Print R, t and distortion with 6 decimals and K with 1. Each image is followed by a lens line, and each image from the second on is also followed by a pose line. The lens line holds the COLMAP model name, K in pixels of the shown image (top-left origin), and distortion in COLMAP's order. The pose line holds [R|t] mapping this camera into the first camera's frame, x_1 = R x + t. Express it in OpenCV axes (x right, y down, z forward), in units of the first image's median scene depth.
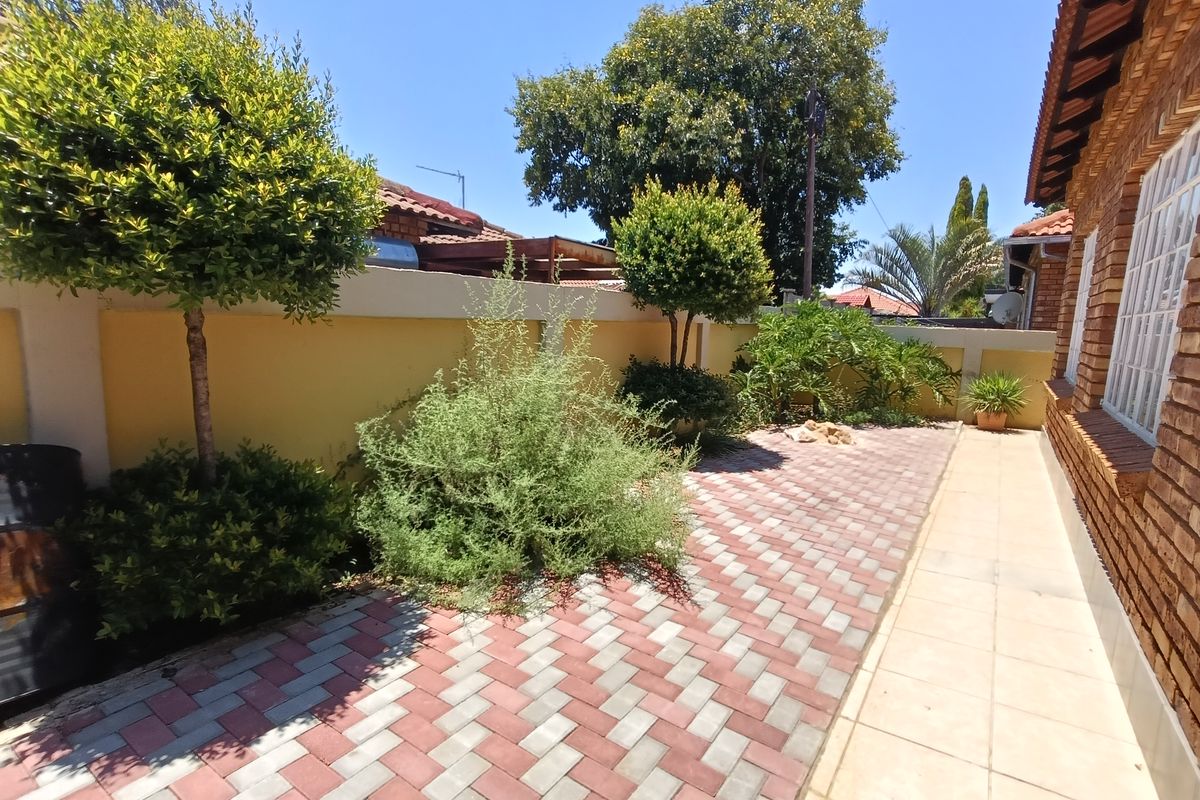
lens RADIAL K [[562.1, 0, 603.6], [0, 562.1, 397.1], [0, 0, 1]] dist [0.010818, 0.000828]
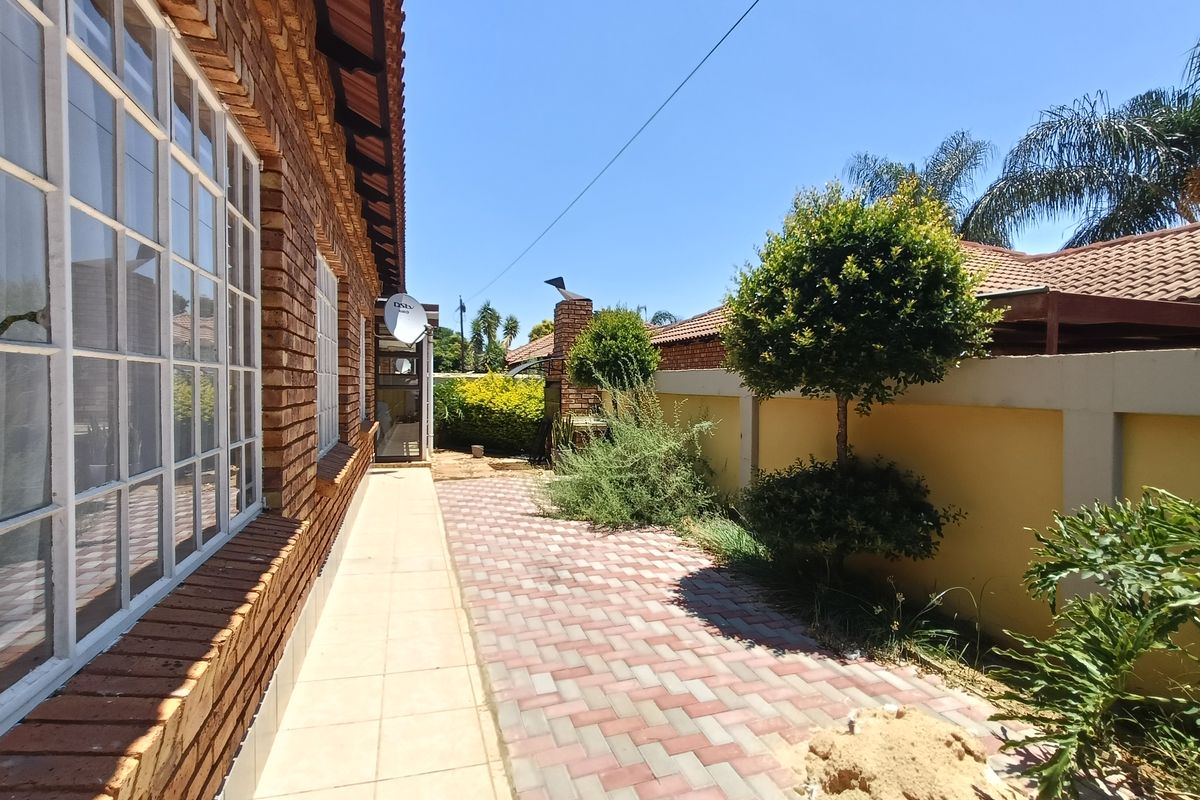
lens RADIAL K [[562.1, 0, 601.1], [0, 562.1, 400.4], [0, 0, 1]] dist [0.010818, 0.000828]
pose [[-0.584049, -0.017087, -0.811539, 1.196840], [-0.141589, 0.986596, 0.081125, -0.203136], [0.799275, 0.162286, -0.578639, 1.678091]]
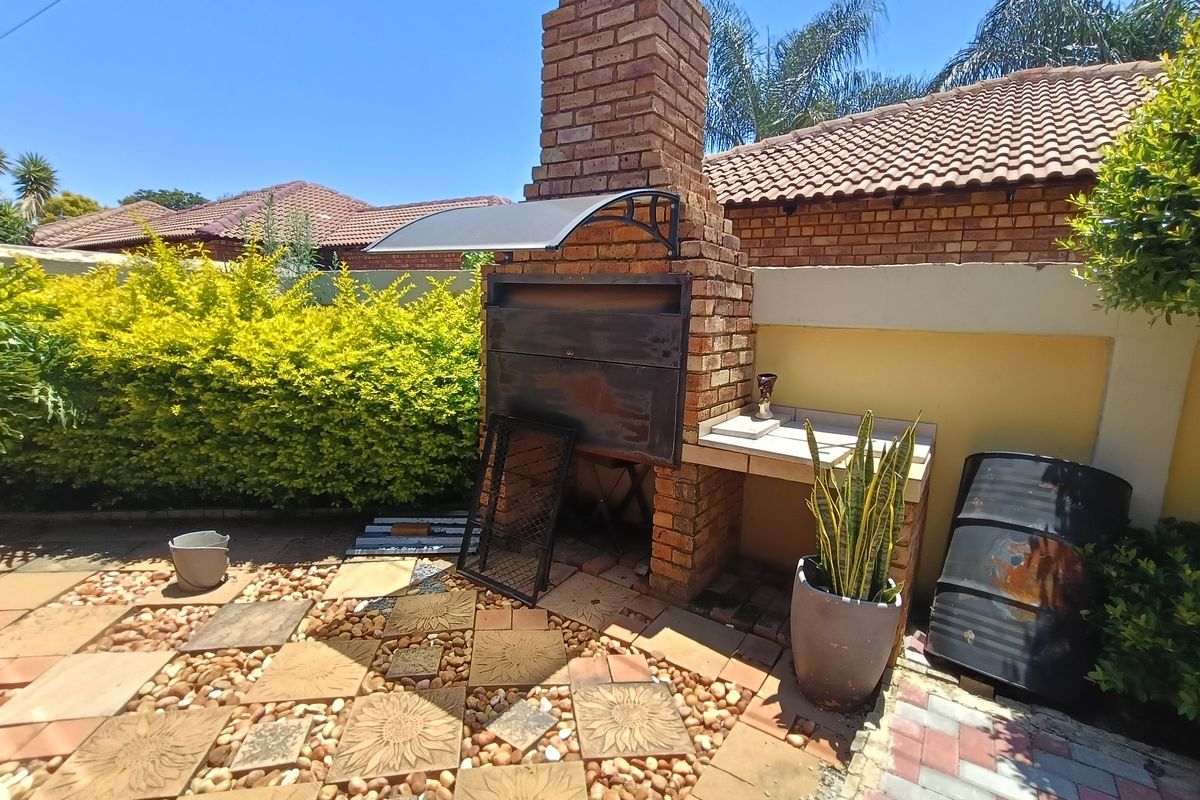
lens RADIAL K [[562.1, 0, 600.1], [0, 562.1, 396.1], [0, 0, 1]] dist [0.010818, 0.000828]
pose [[0.025272, 0.116613, -0.992856, -0.015587], [-0.173989, 0.978528, 0.110501, -0.002066], [0.984423, 0.169954, 0.045018, 0.066340]]
